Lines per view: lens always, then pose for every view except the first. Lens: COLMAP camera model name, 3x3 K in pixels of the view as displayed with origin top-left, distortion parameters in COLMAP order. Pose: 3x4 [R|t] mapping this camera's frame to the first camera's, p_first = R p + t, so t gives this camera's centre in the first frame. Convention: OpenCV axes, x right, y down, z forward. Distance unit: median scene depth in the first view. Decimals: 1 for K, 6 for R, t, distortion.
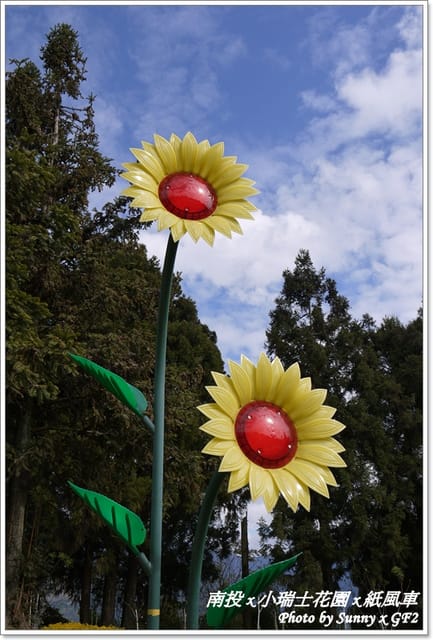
lens RADIAL K [[624.9, 0, 216.6], [0, 624.9, 319.9], [0, 0, 1]] dist [-0.026967, 0.000000]
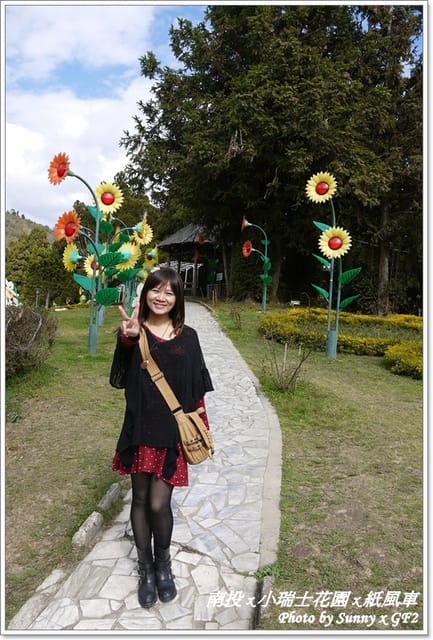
lens RADIAL K [[518.4, 0, 213.9], [0, 518.4, 318.8], [0, 0, 1]] dist [-0.046022, 0.035220]
pose [[0.741732, 0.045375, -0.669159, 0.447051], [0.226551, 0.922117, 0.313649, -0.160509], [0.631275, -0.384242, 0.673684, -0.542715]]
